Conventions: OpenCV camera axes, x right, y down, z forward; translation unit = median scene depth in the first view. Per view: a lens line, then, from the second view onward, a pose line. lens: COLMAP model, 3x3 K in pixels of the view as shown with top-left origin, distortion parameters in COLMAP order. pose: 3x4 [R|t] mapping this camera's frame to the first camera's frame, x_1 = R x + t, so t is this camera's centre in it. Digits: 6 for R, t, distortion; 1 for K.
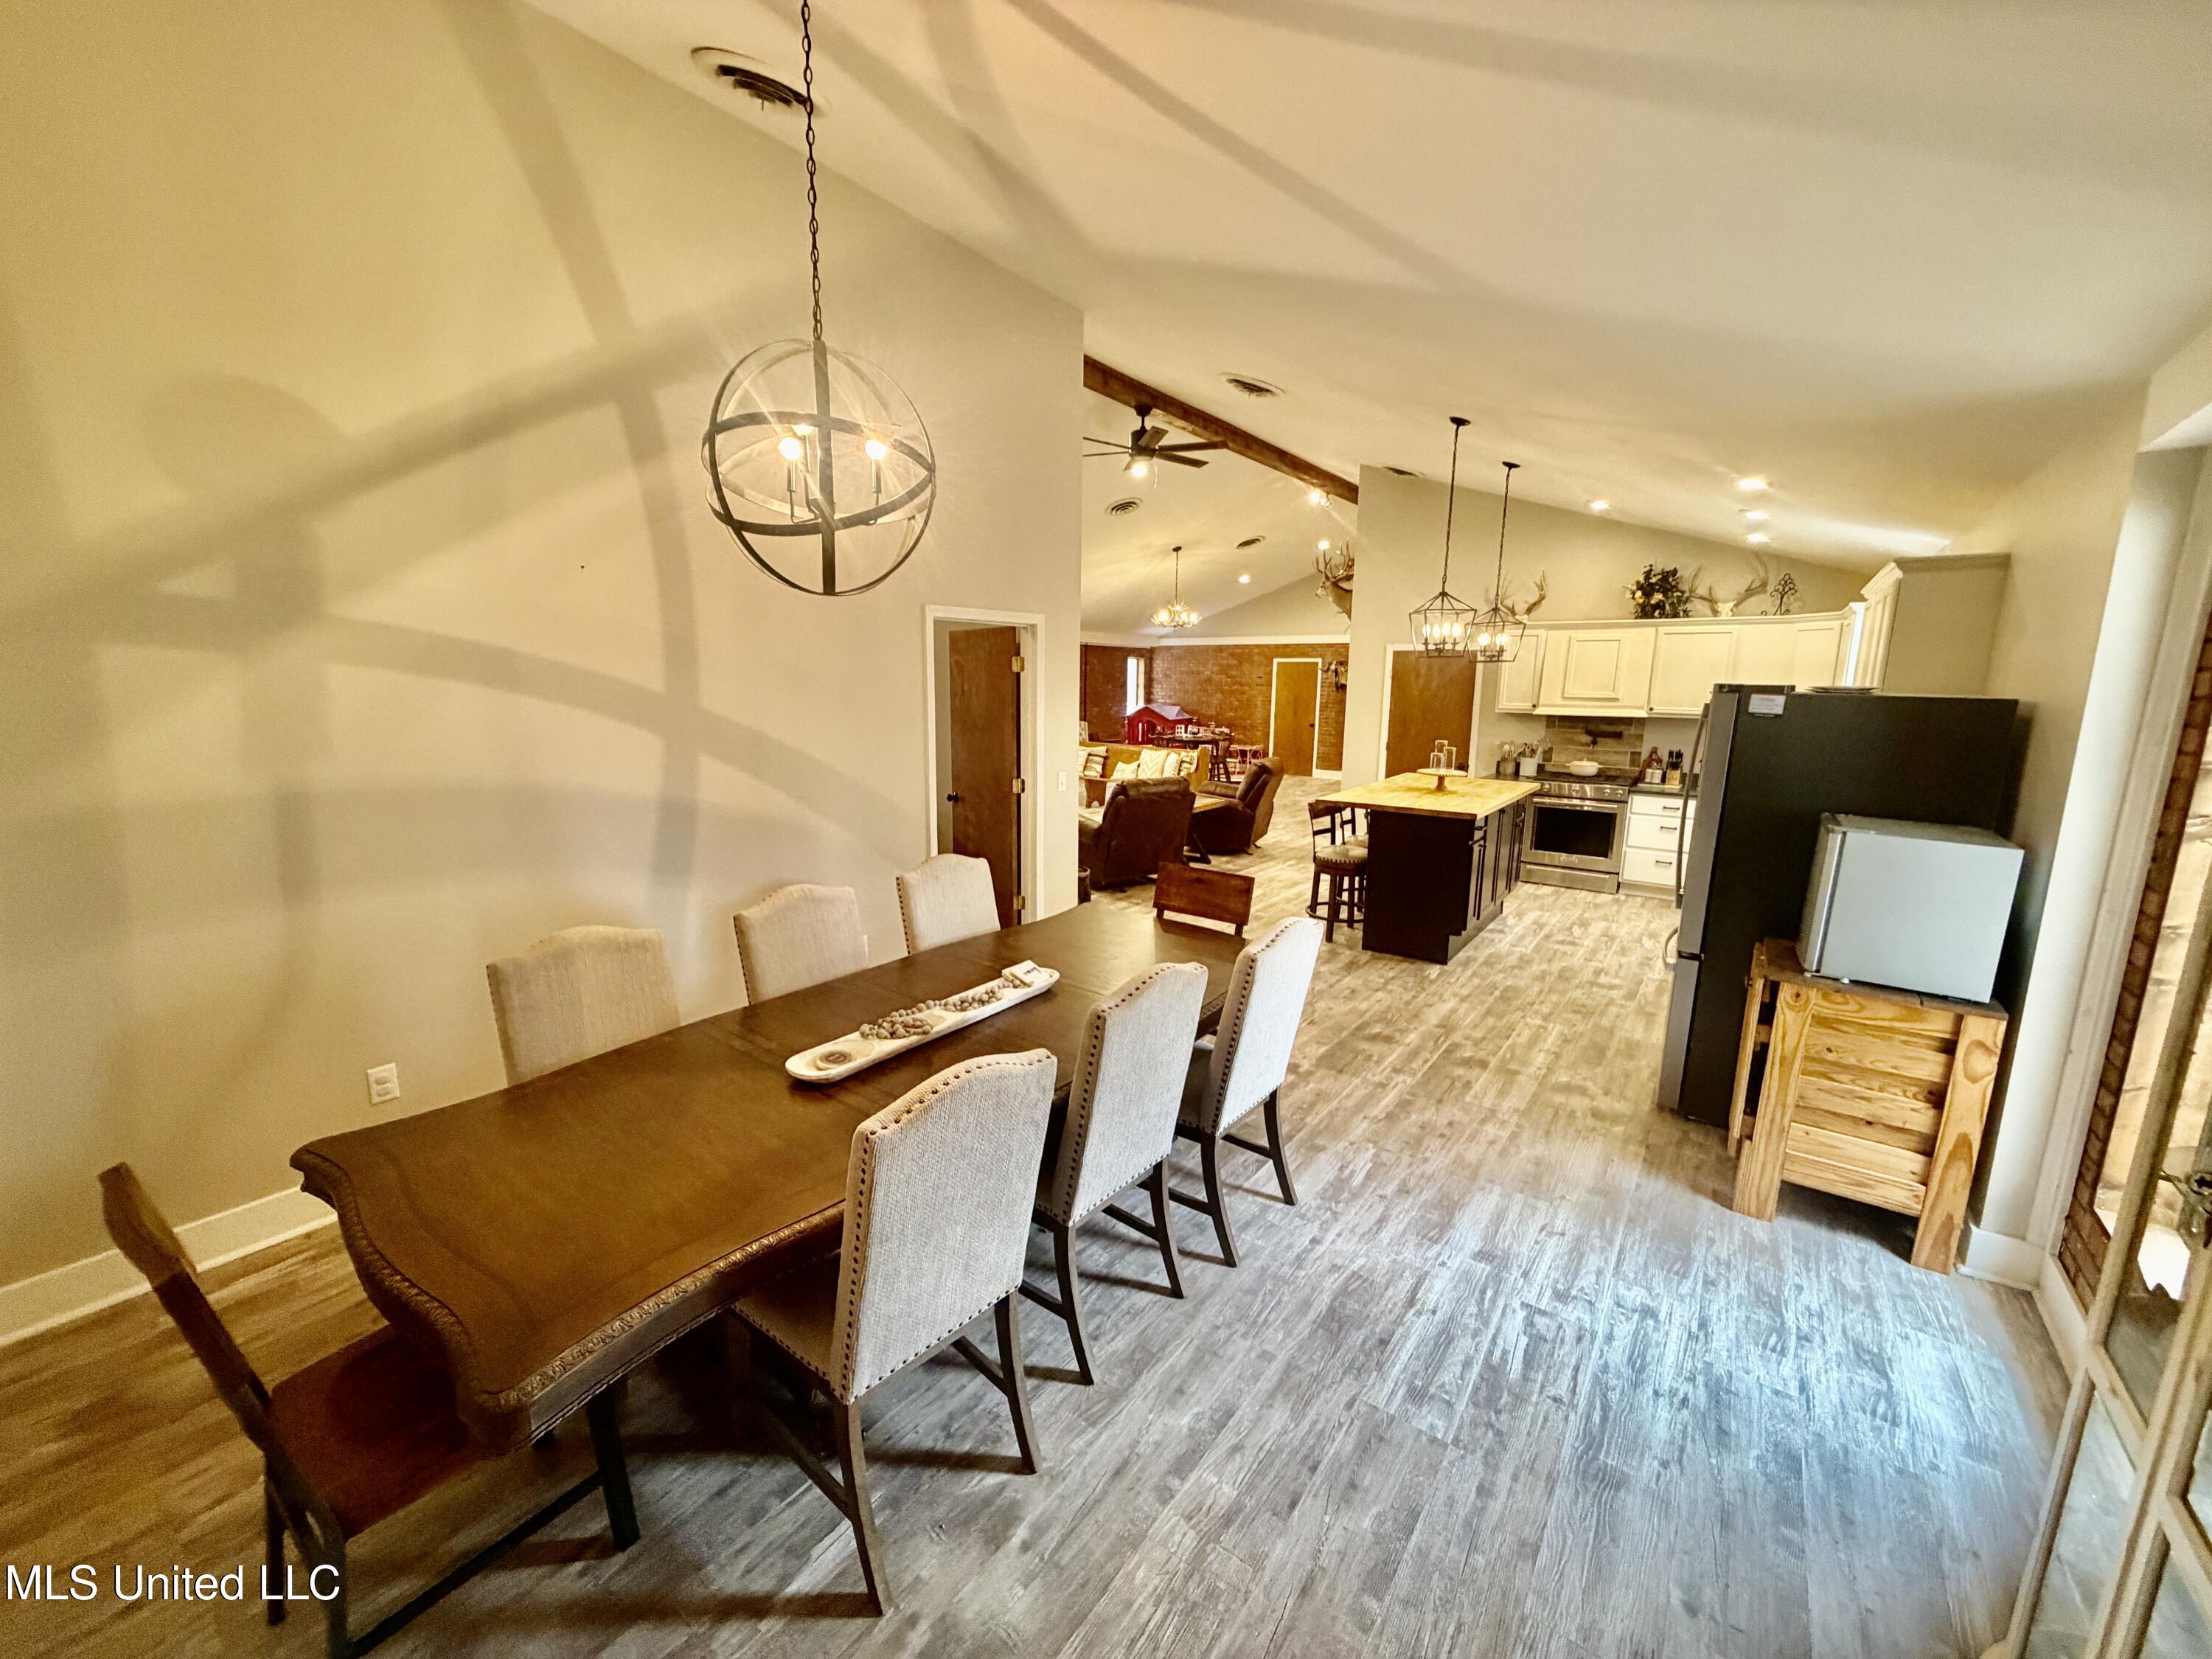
lens RADIAL K [[871.5, 0, 1096.8], [0, 871.5, 830.6], [0, 0, 1]] dist [0.000431, 0.000183]
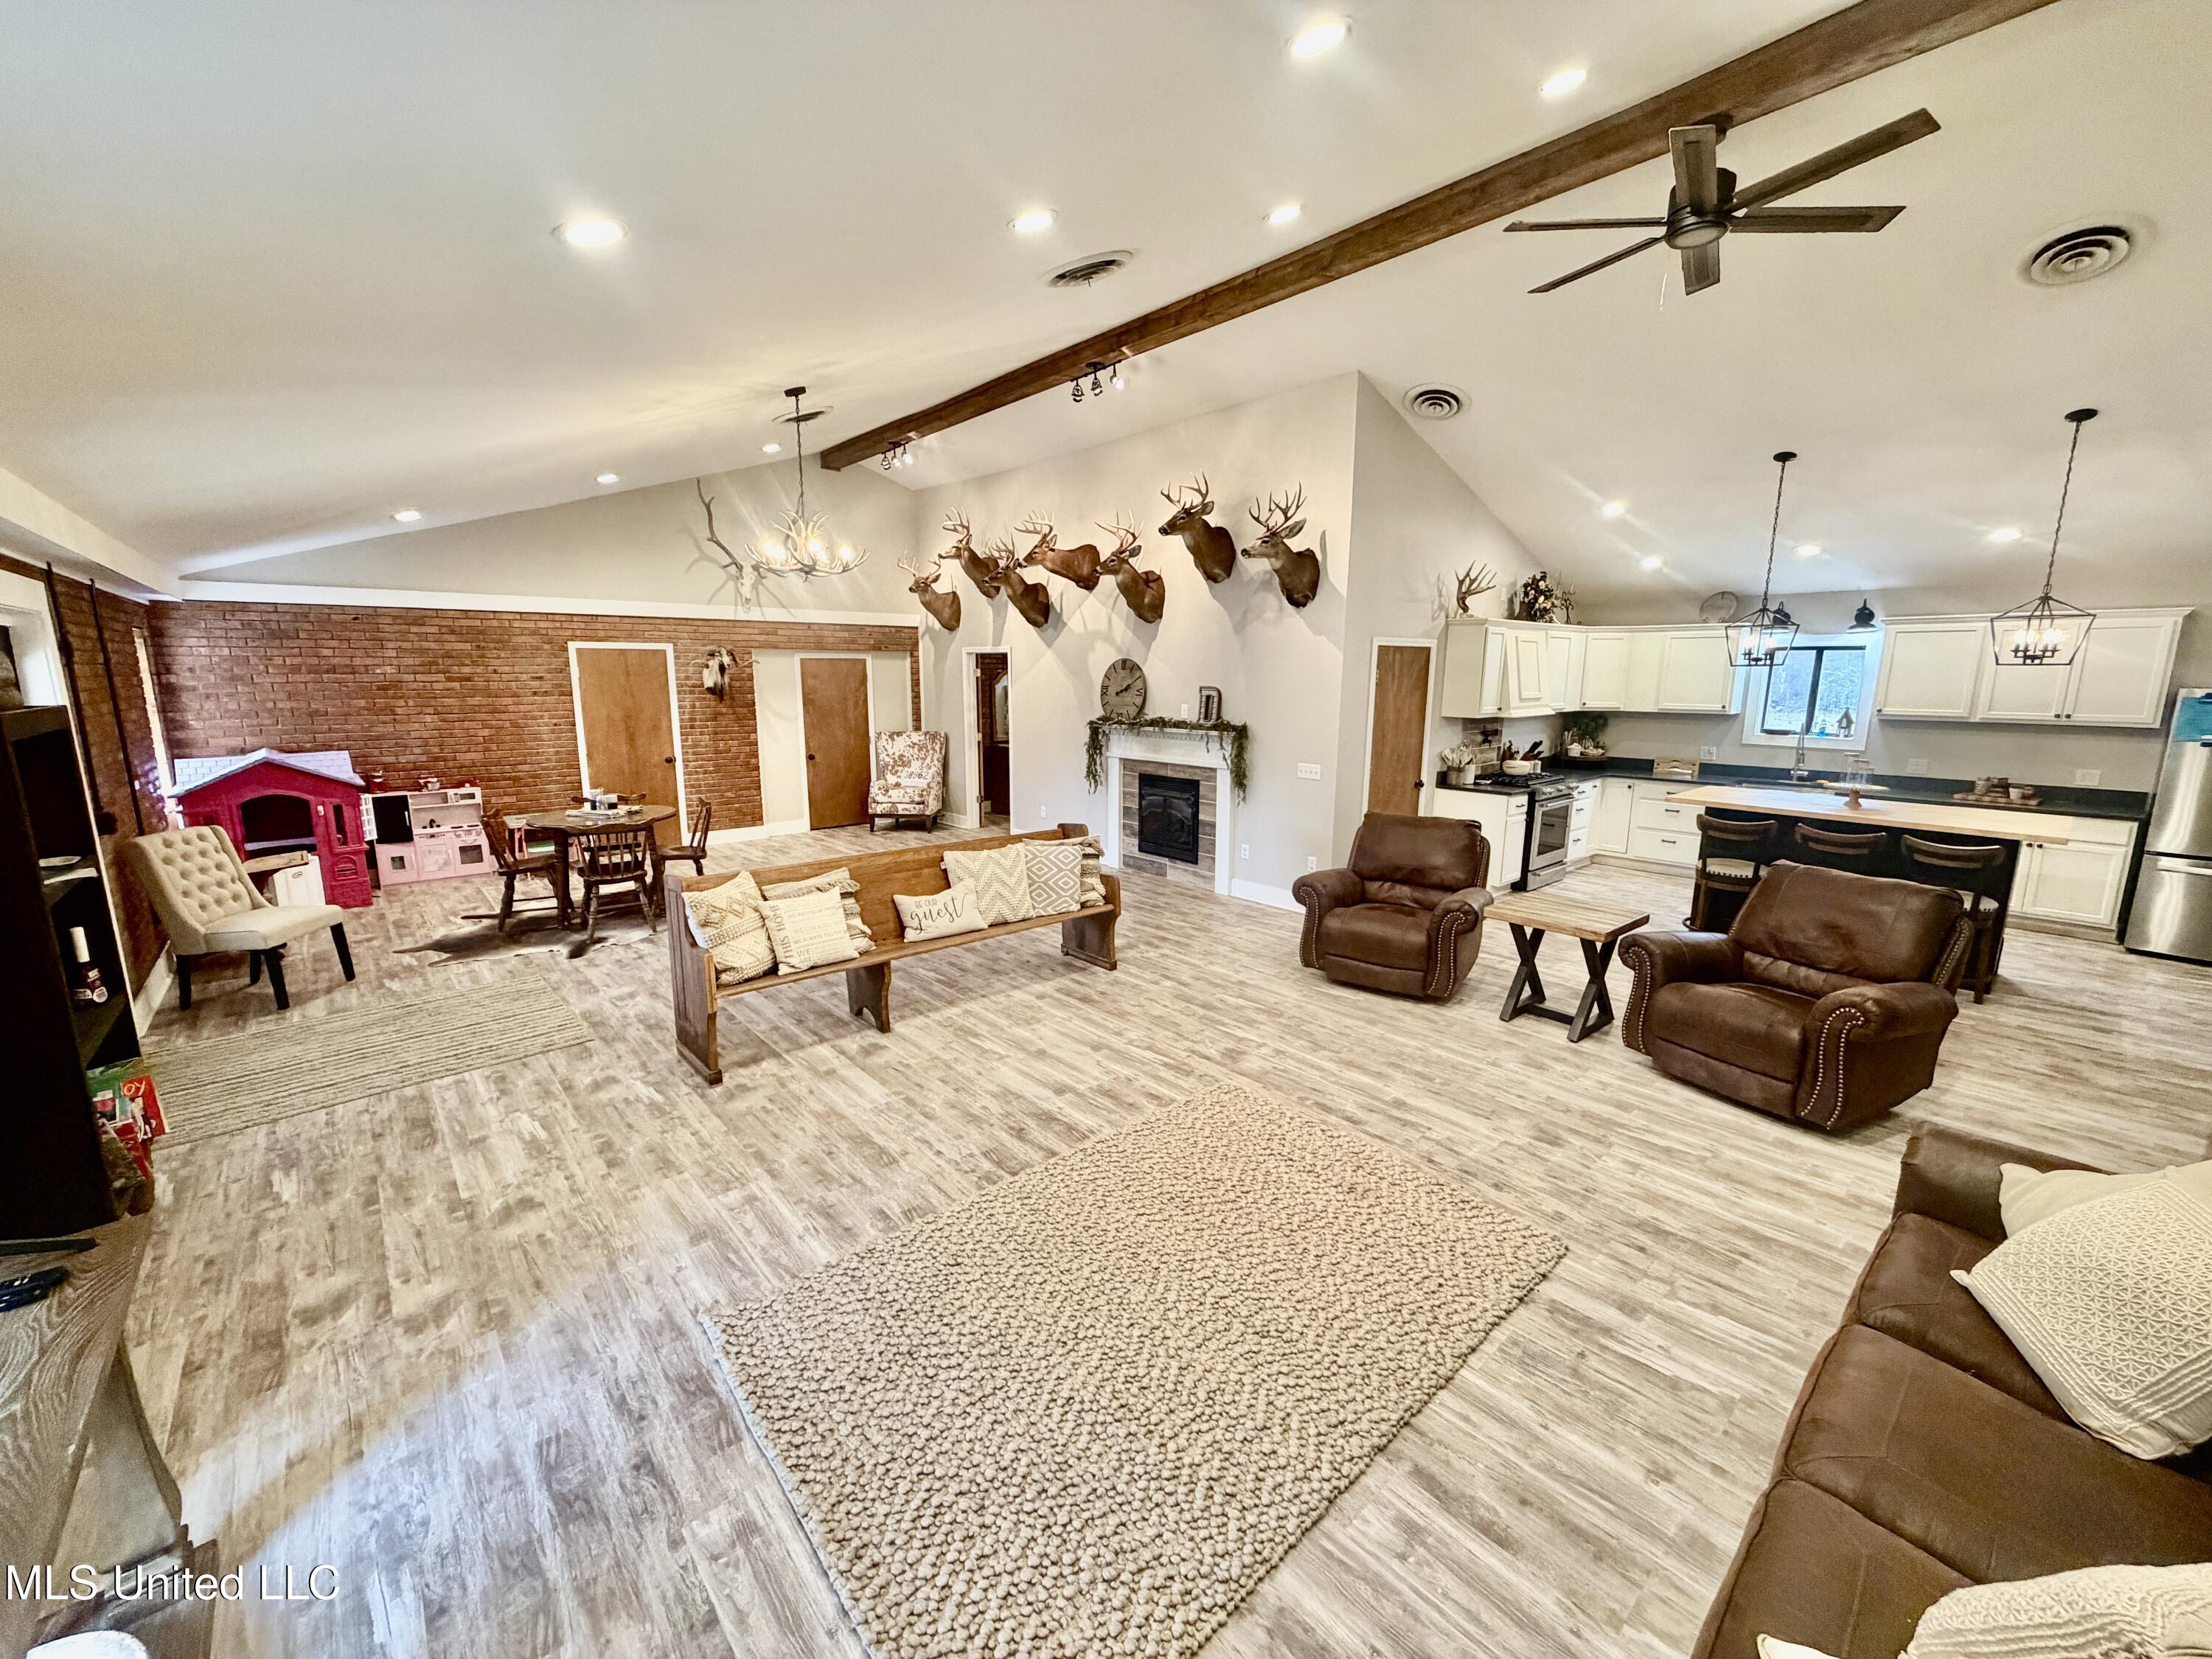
lens RADIAL K [[871.5, 0, 1096.8], [0, 871.5, 830.6], [0, 0, 1]] dist [0.000431, 0.000183]
pose [[0.209258, -0.187175, 0.959779, -0.912490], [0.171451, 0.973328, 0.152436, -0.407298], [-0.962713, 0.132657, 0.235768, 2.118933]]
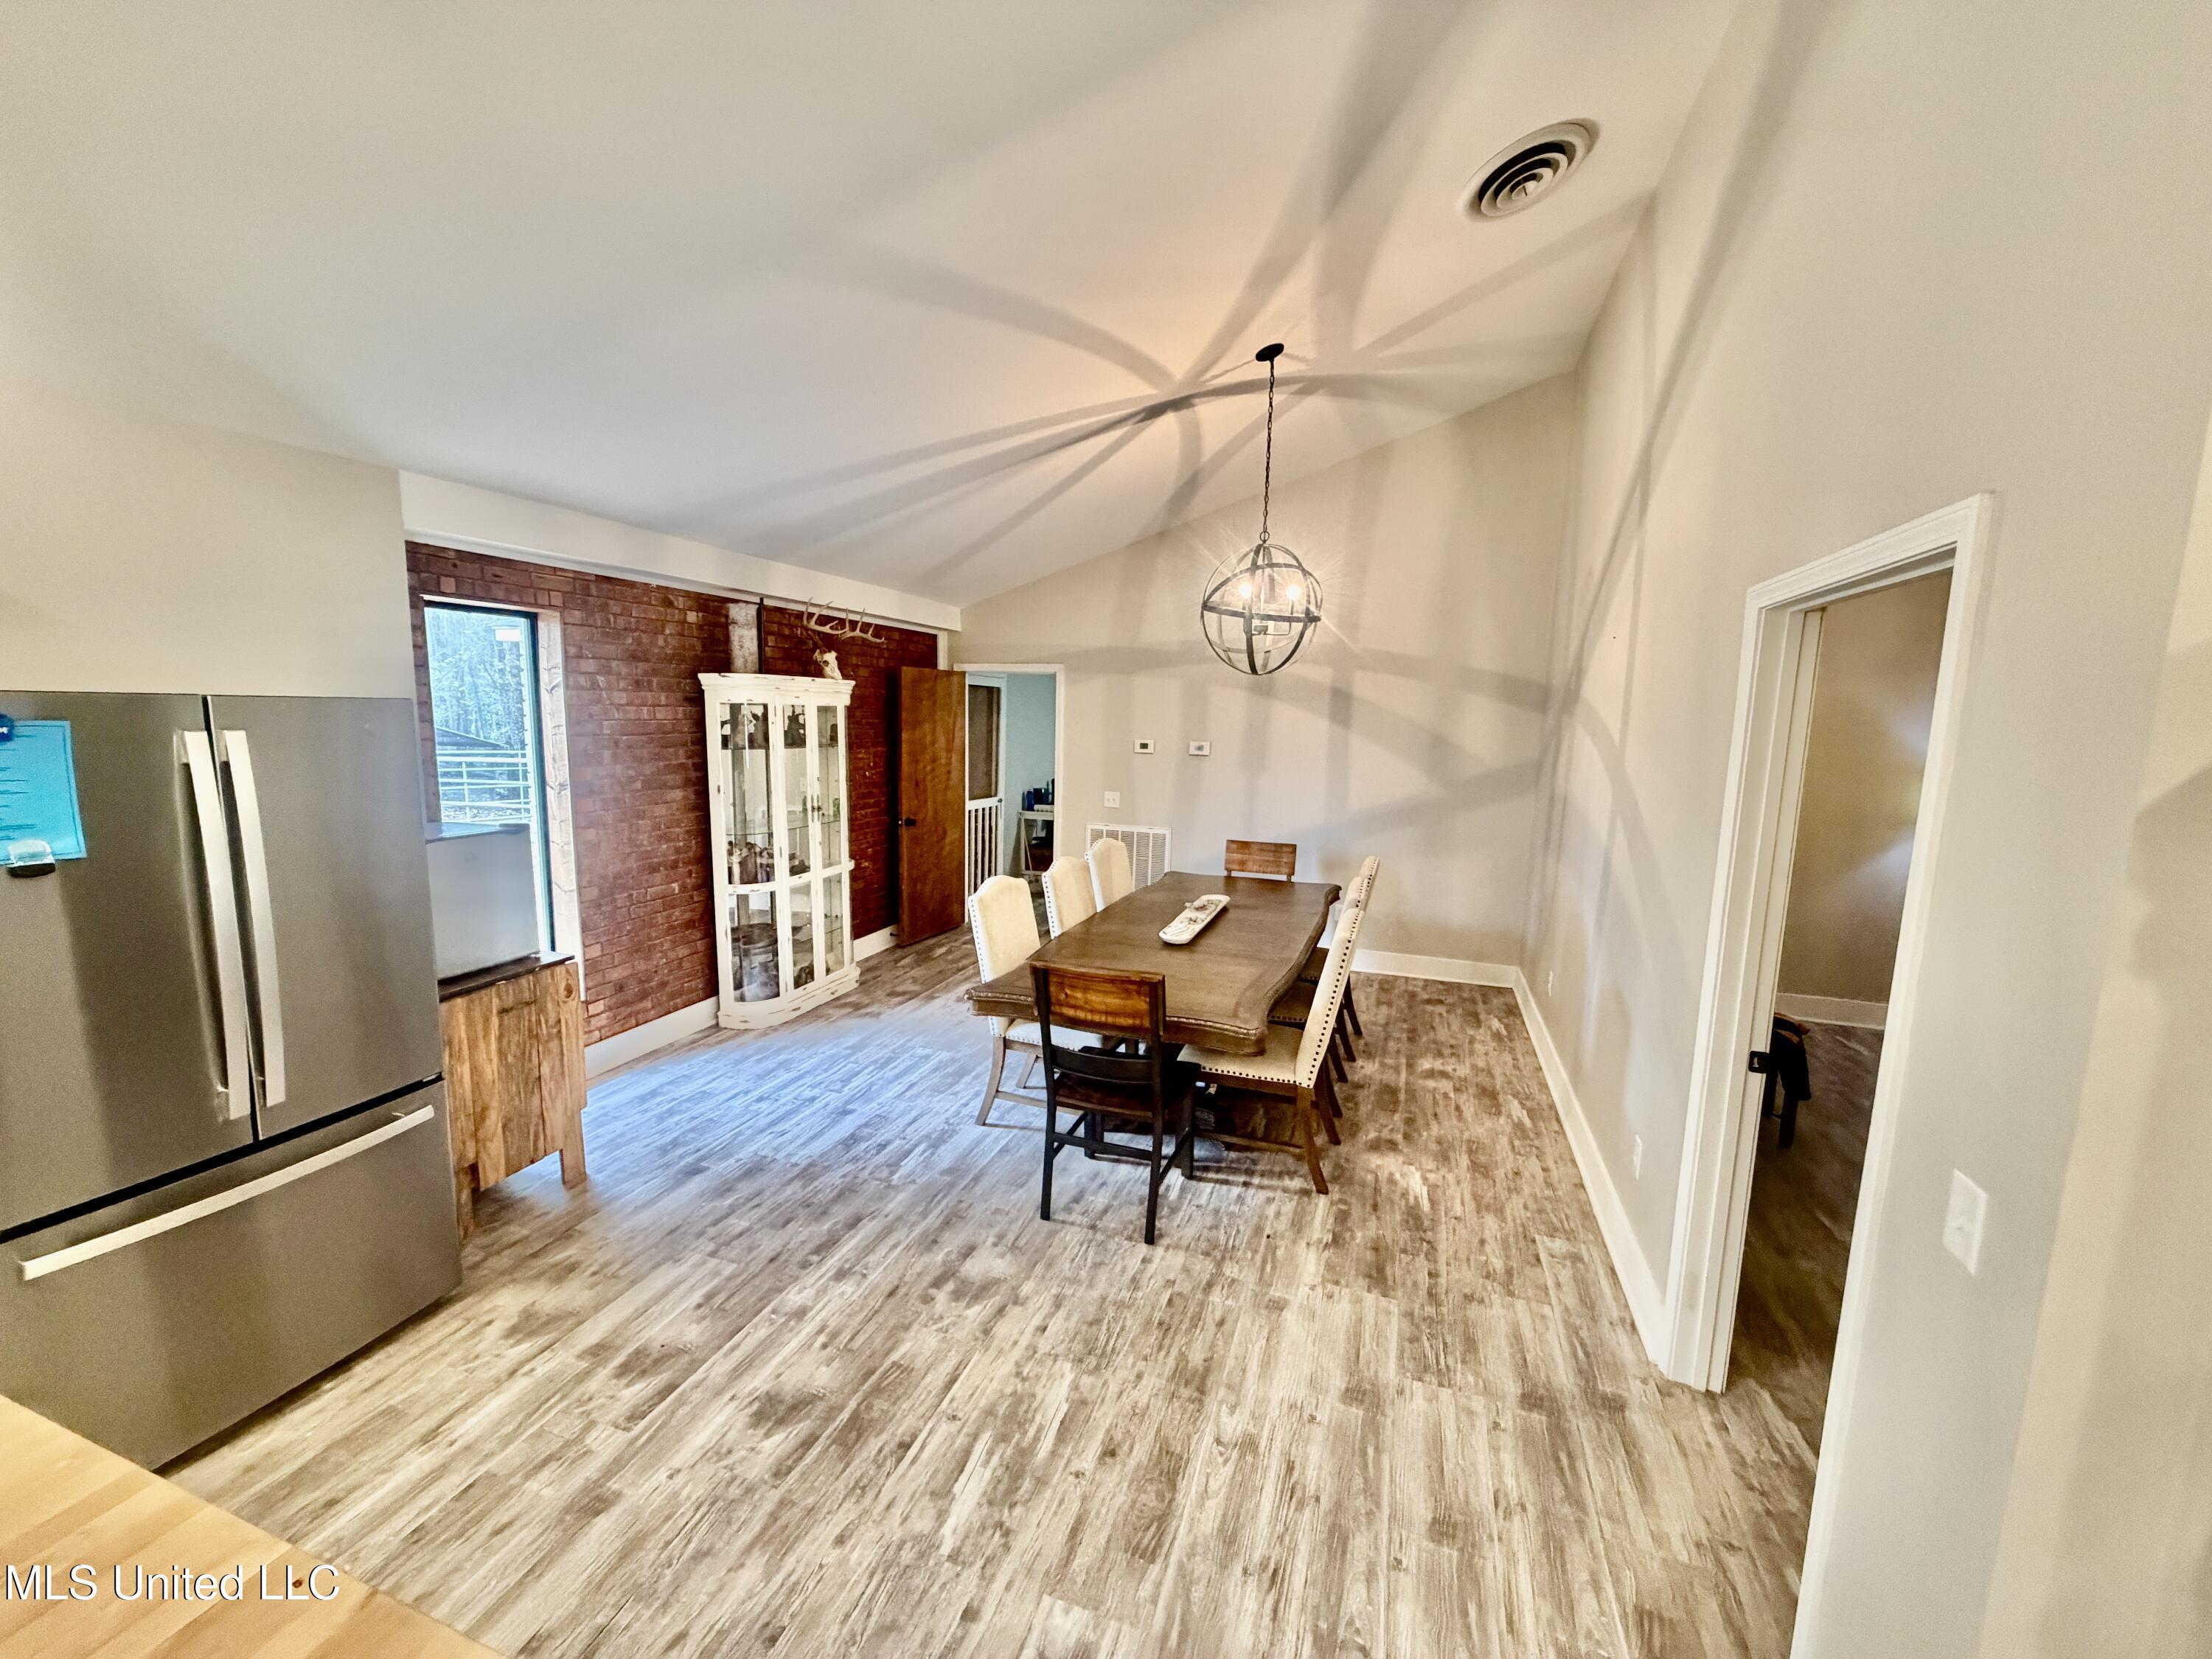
lens RADIAL K [[883.2, 0, 1098.9], [0, 883.2, 827.0], [0, 0, 1]] dist [0.000215, 0.000714]
pose [[-0.953562, 0.005927, -0.301139, 0.290634], [-0.085860, 0.952975, 0.290632, -0.241492], [0.288701, 0.302991, -0.908212, 1.368687]]
